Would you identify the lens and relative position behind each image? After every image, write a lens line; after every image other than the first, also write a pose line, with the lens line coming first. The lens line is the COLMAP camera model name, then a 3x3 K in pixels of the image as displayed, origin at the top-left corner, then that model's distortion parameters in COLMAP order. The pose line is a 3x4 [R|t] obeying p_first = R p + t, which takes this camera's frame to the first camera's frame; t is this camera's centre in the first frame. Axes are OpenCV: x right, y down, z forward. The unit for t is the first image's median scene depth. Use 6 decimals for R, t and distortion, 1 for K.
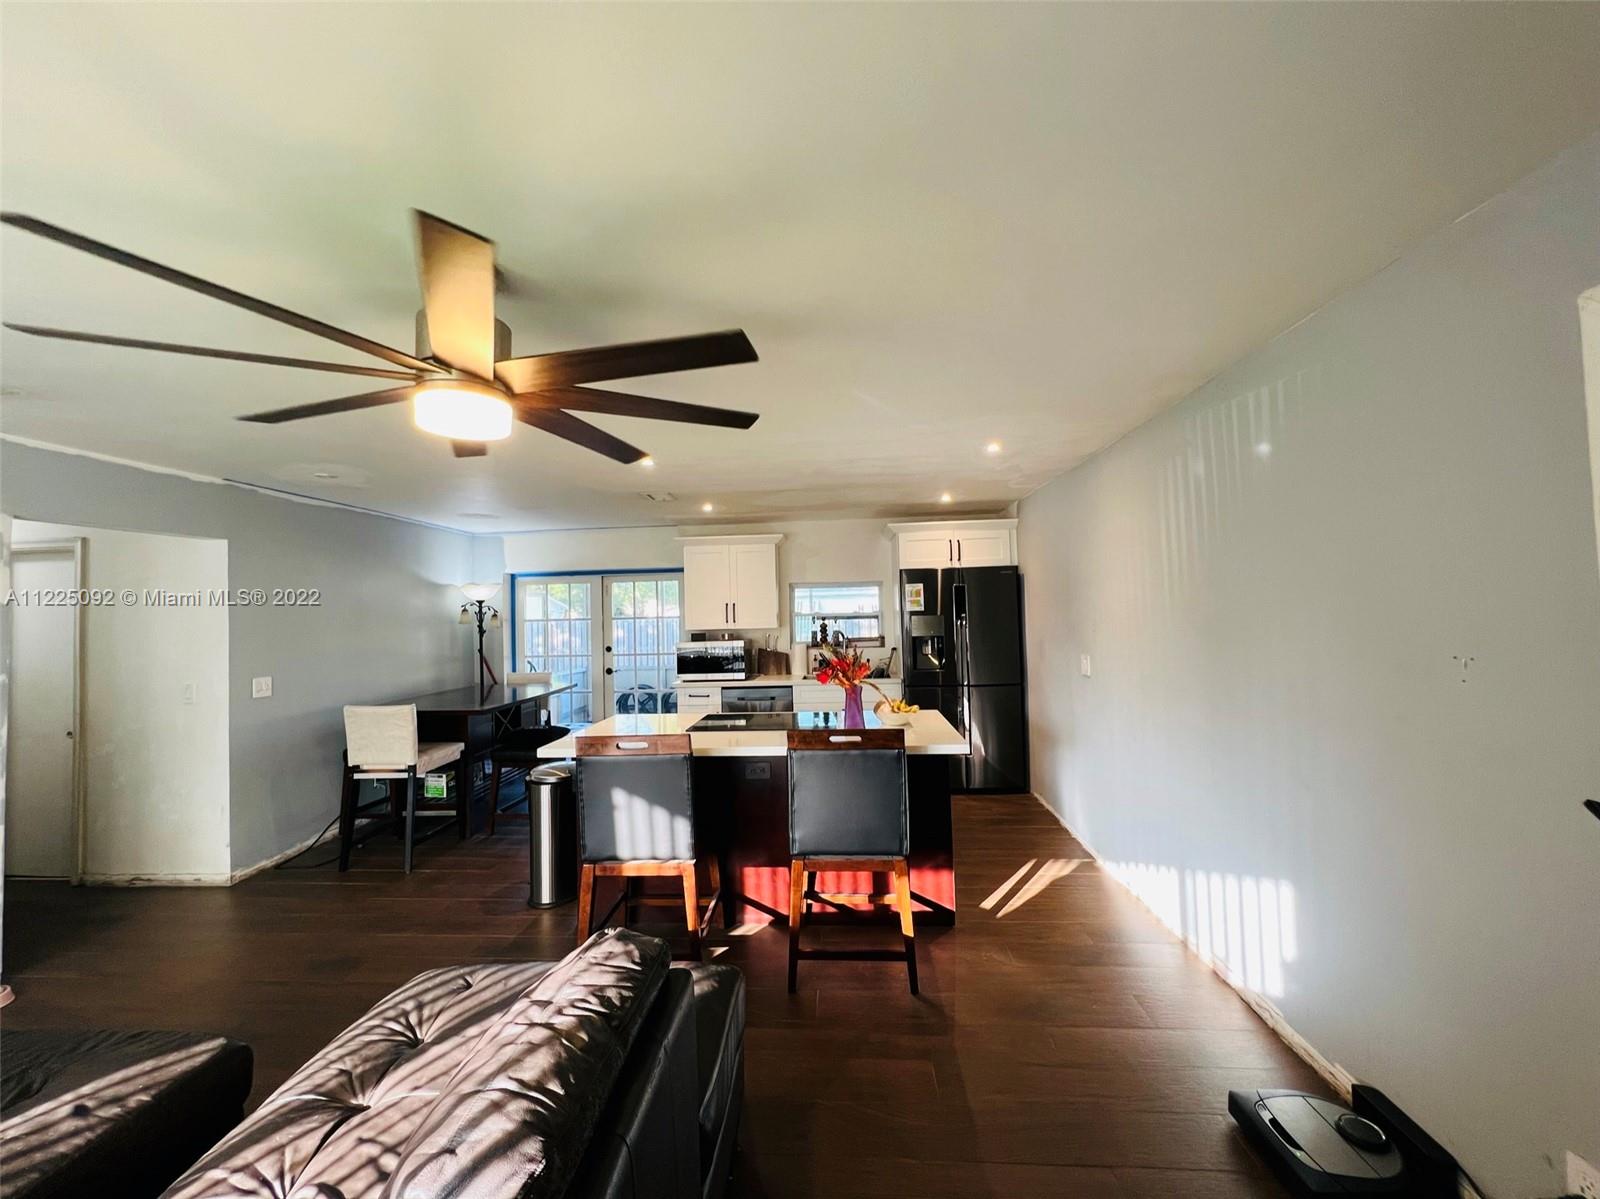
lens RADIAL K [[645.0, 0, 797.6], [0, 645.0, 599.6], [0, 0, 1]] dist [-0.001880, -0.000262]
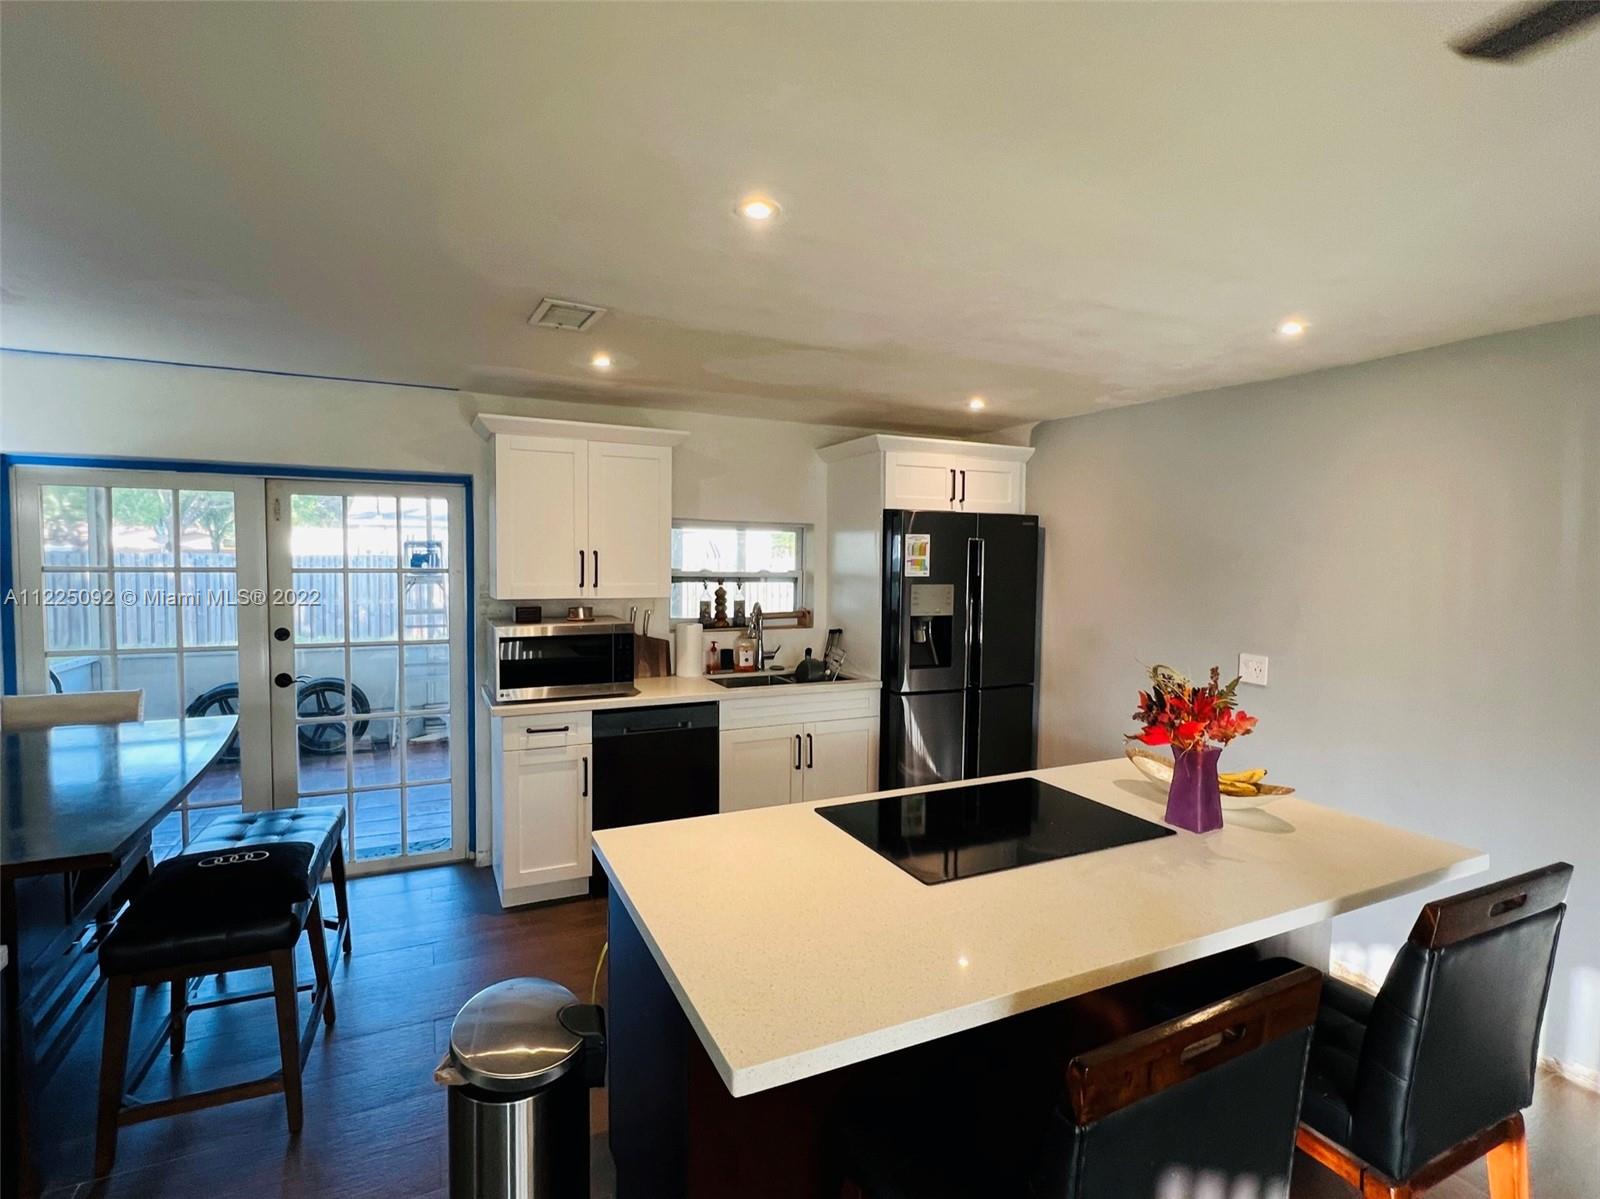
lens RADIAL K [[788.8, 0, 798.6], [0, 788.8, 591.3], [0, 0, 1]] dist [-0.002259, 0.000128]
pose [[0.867514, 0.012273, 0.497262, -0.266037], [-0.047040, 0.997240, 0.057451, -0.006564], [-0.495184, -0.073230, 0.865696, 0.328466]]
